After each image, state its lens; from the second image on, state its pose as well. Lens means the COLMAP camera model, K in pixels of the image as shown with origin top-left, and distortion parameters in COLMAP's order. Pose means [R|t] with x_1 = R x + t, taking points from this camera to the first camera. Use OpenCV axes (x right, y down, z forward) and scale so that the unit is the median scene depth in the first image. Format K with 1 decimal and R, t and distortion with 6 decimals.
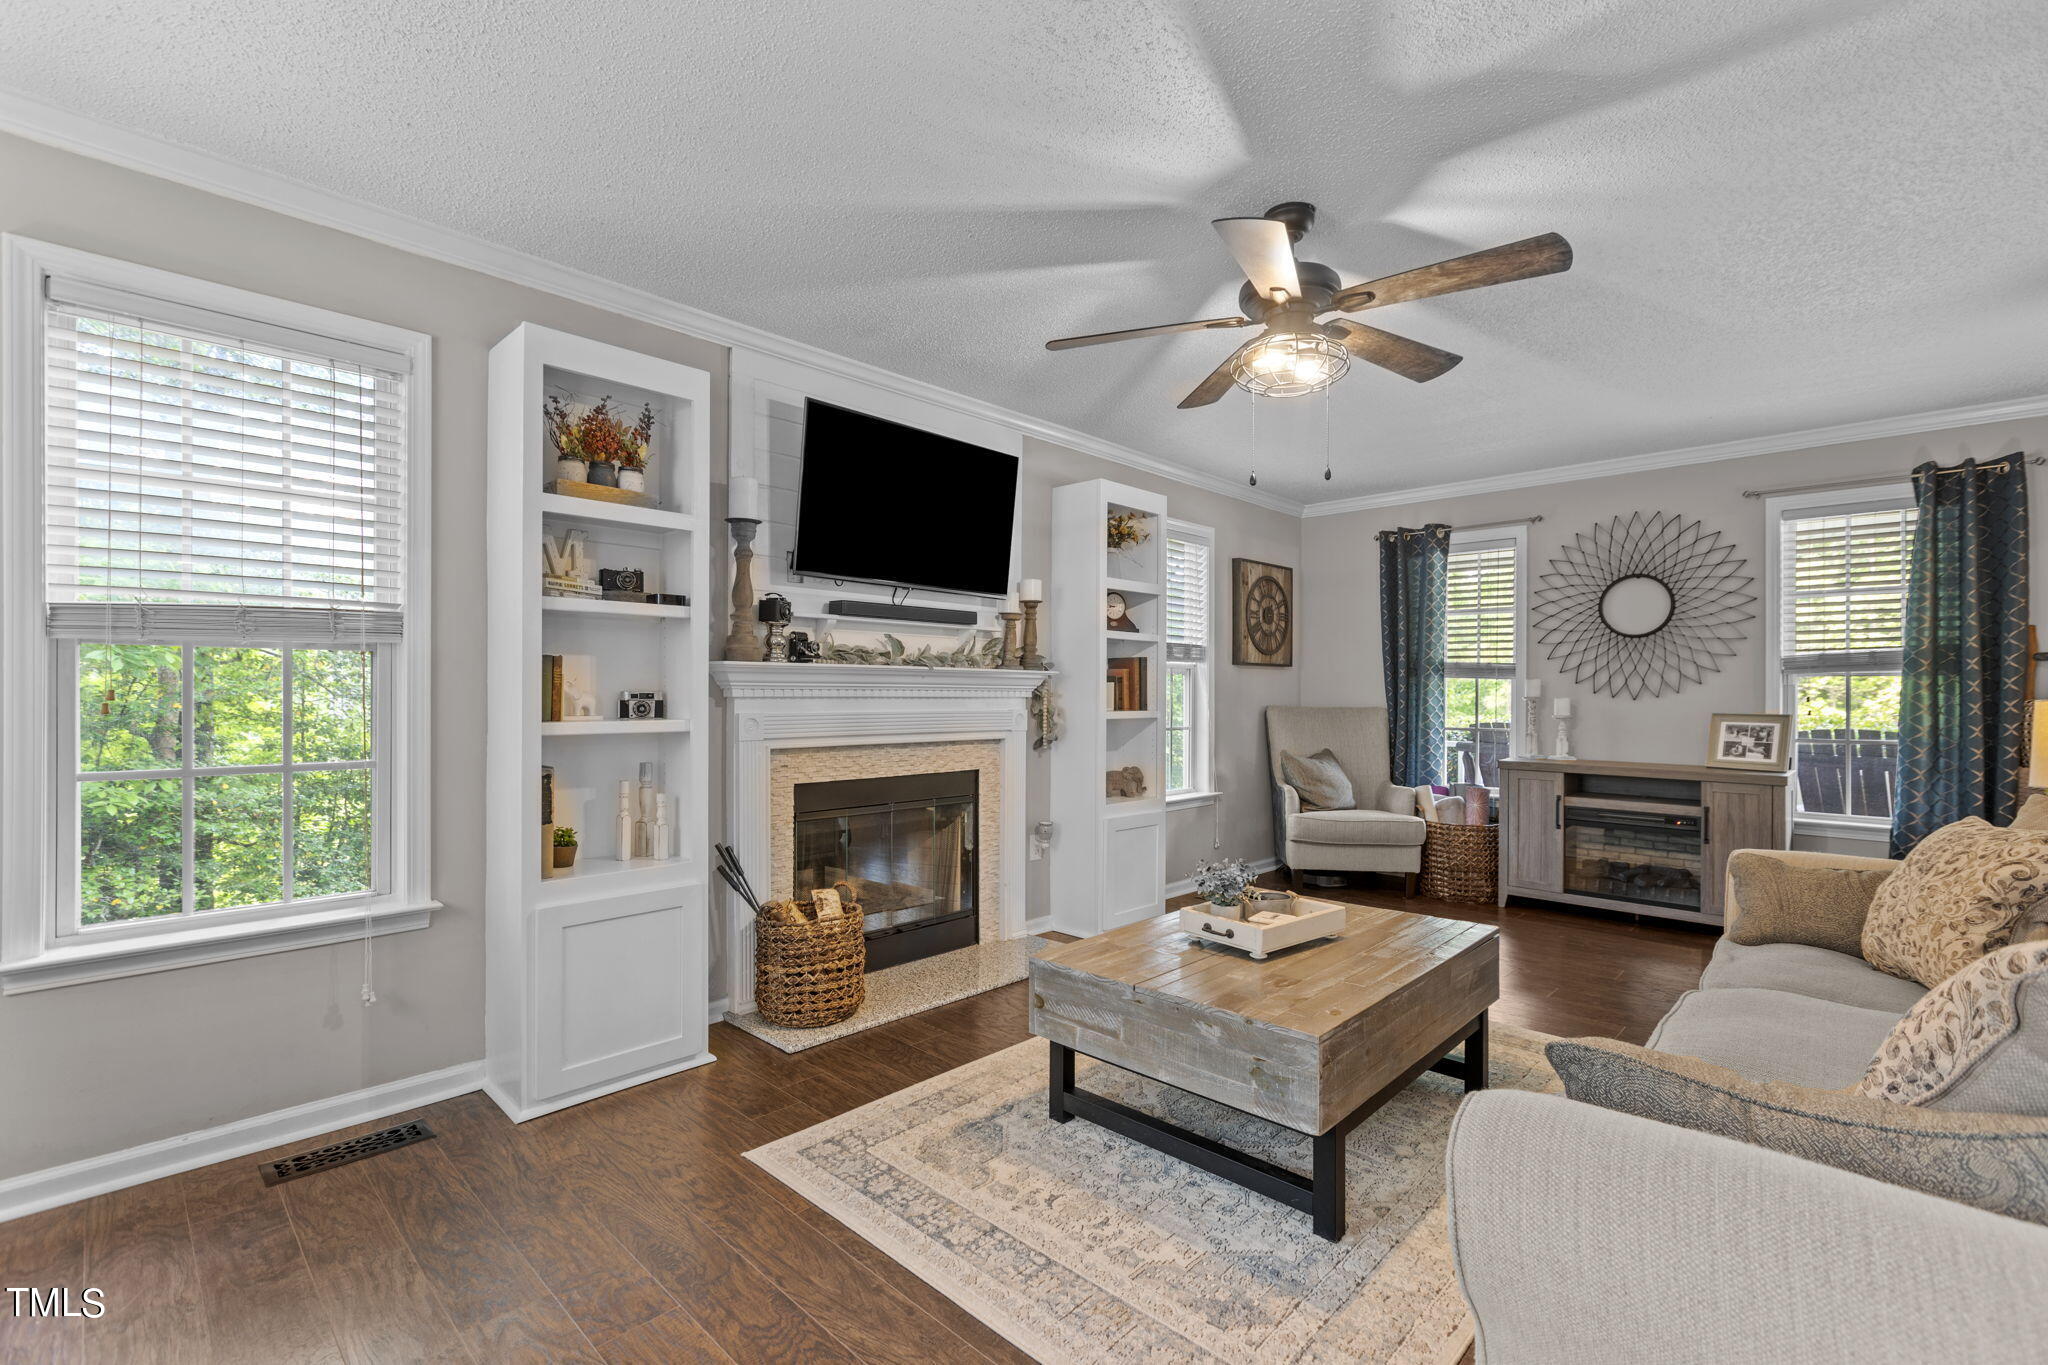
lens RADIAL K [[911.9, 0, 1007.8], [0, 911.9, 690.9], [0, 0, 1]] dist [-0.000688, 0.002180]
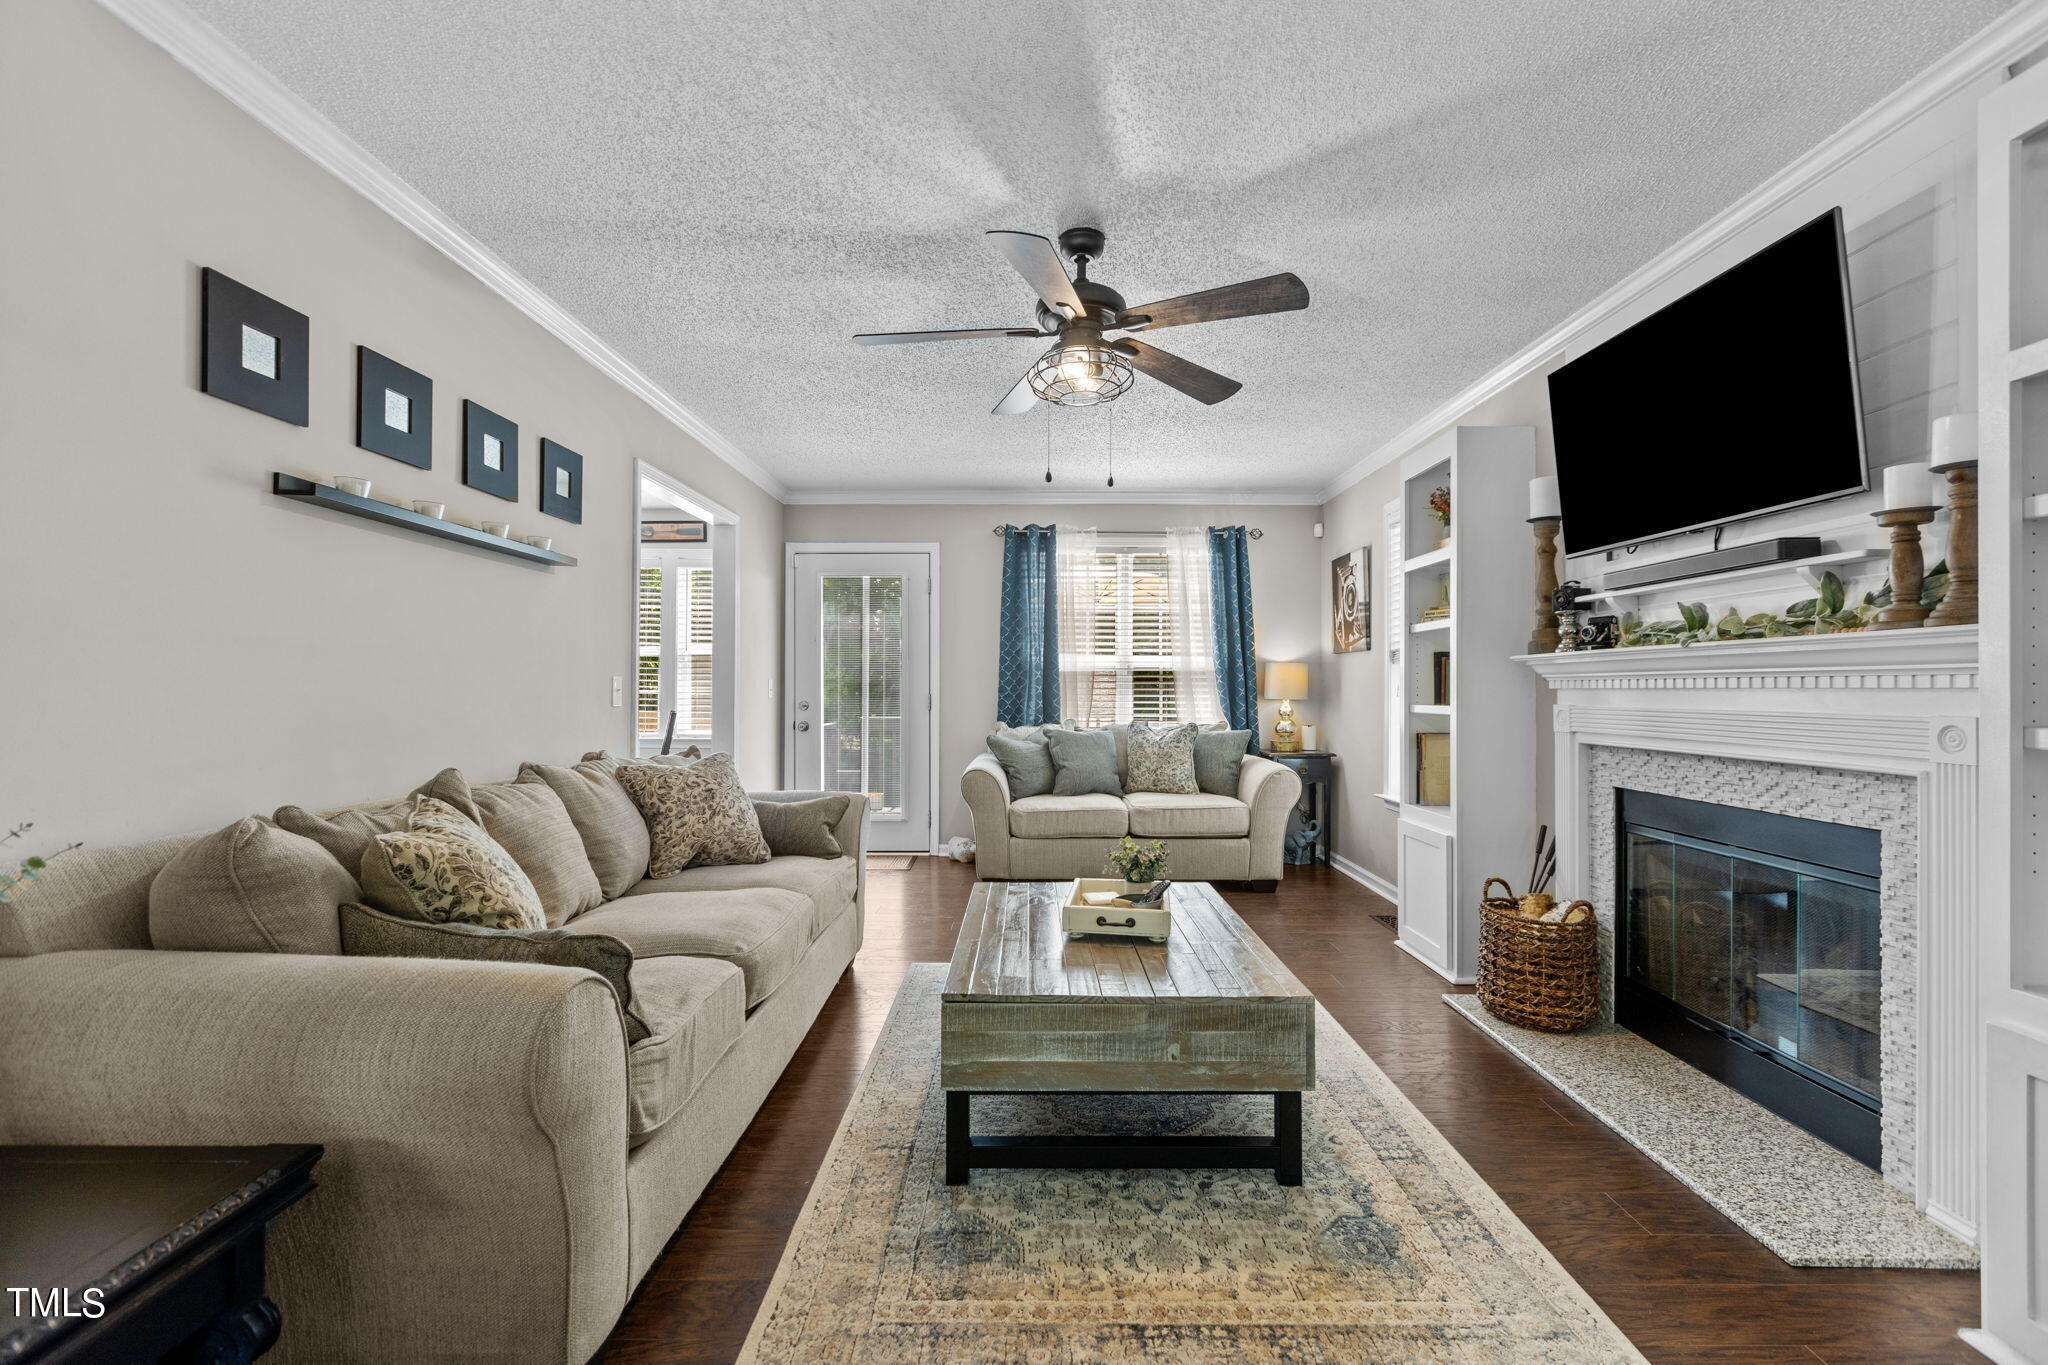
lens RADIAL K [[911.9, 0, 1020.5], [0, 911.9, 681.4], [0, 0, 1]] dist [-0.000688, 0.002180]
pose [[-0.723595, -0.014134, -0.690080, 0.655231], [-0.005693, 0.999879, -0.014509, 0.013199], [0.690202, -0.006570, -0.723587, 1.022656]]
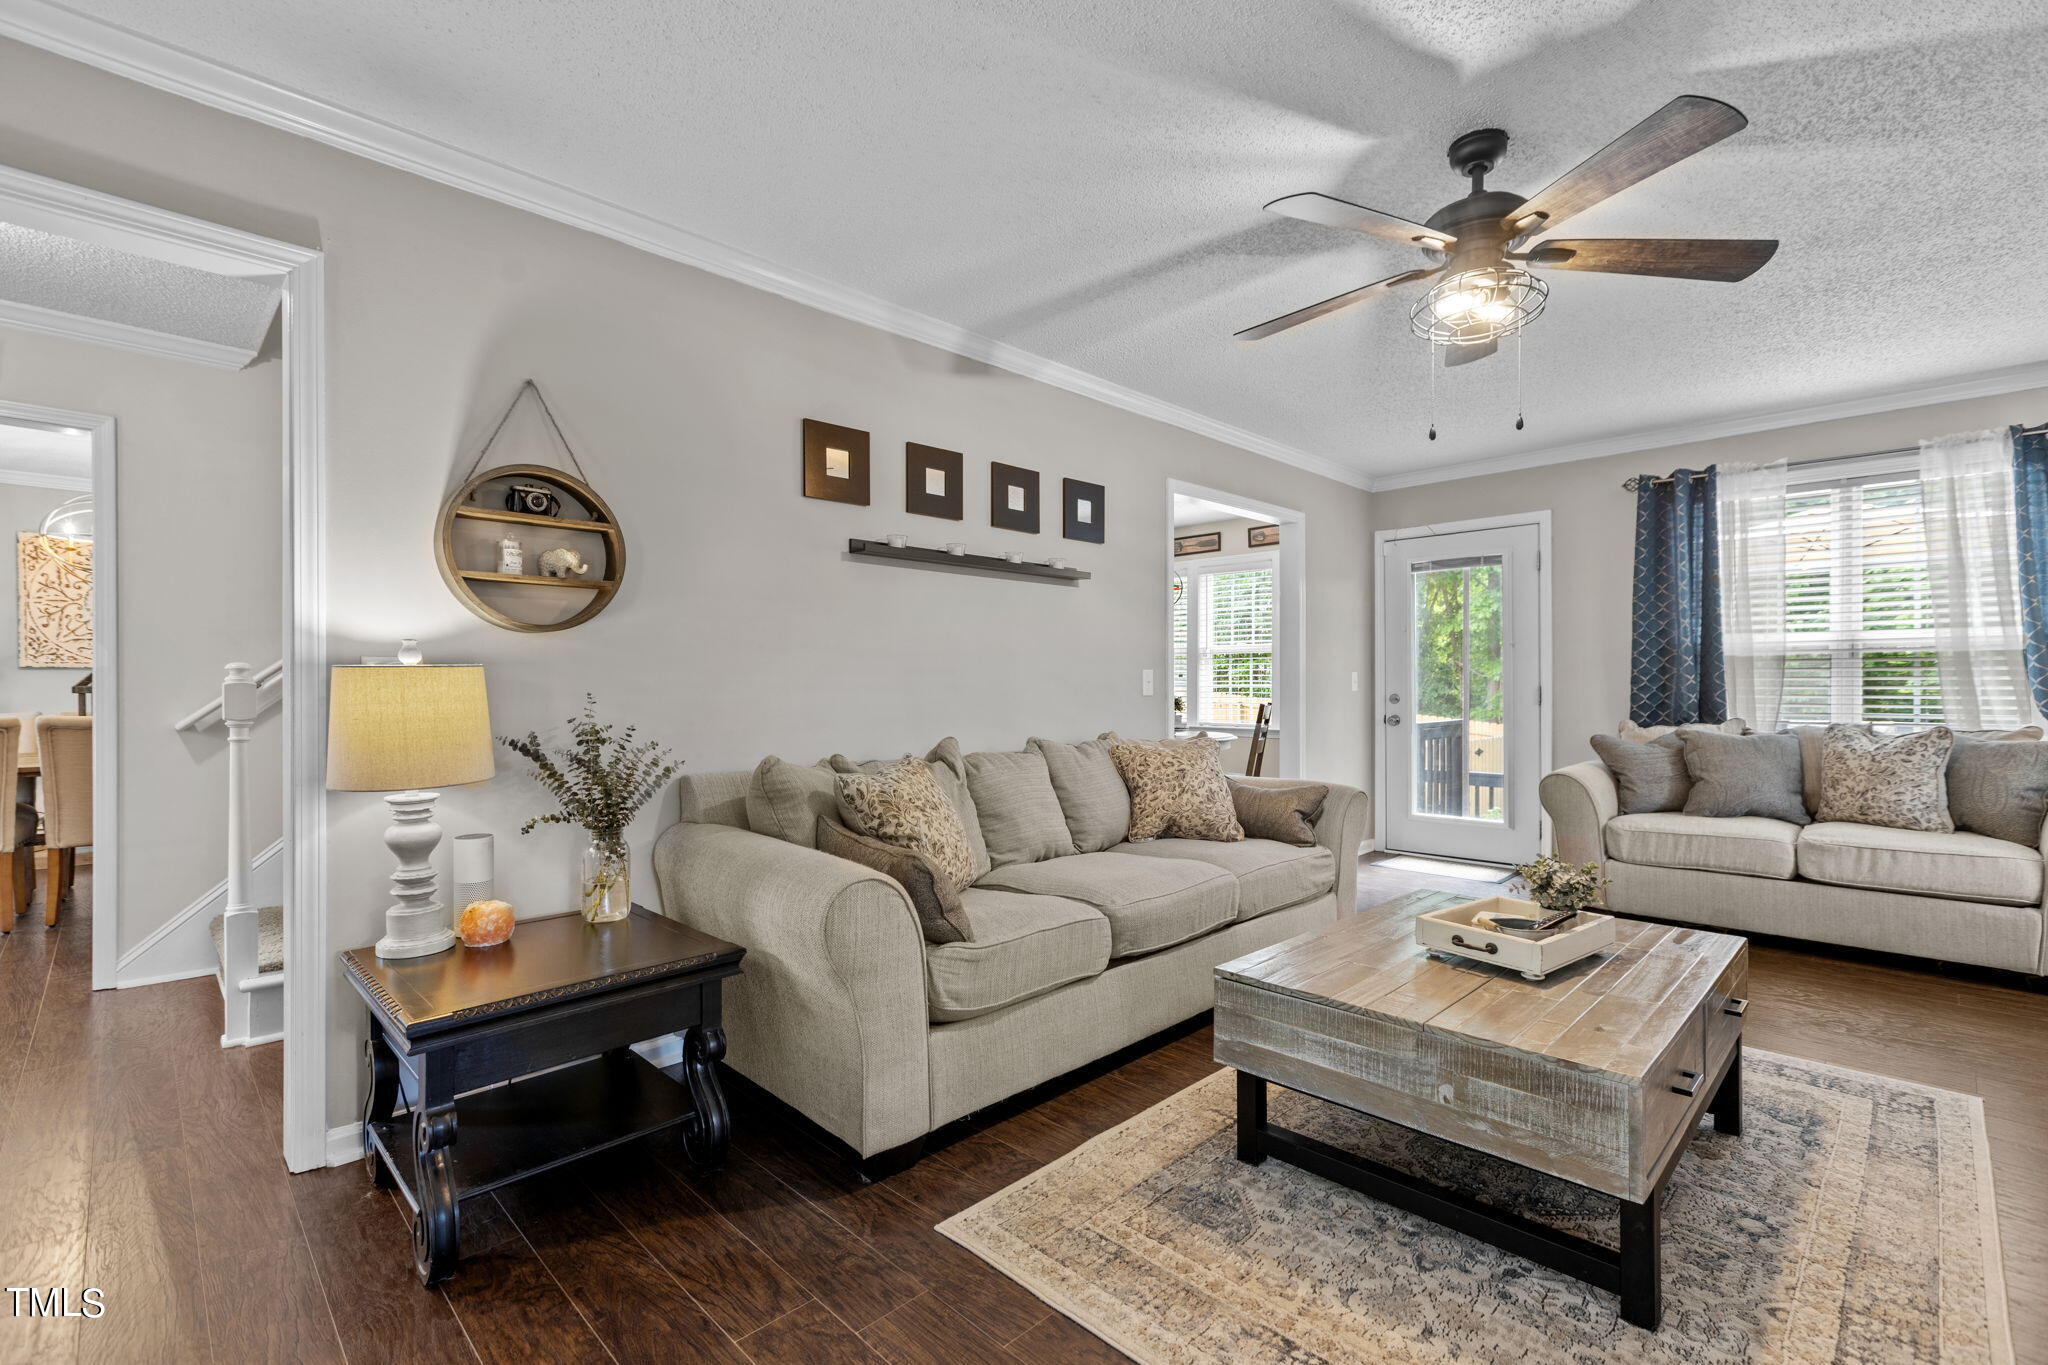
lens RADIAL K [[911.9, 0, 1018.0], [0, 911.9, 690.9], [0, 0, 1]] dist [-0.000688, 0.002180]
pose [[-0.999711, -0.004391, 0.023624, 0.448890], [-0.004329, 0.999987, 0.002692, 0.019013], [-0.023636, 0.002589, -0.999717, 1.143260]]
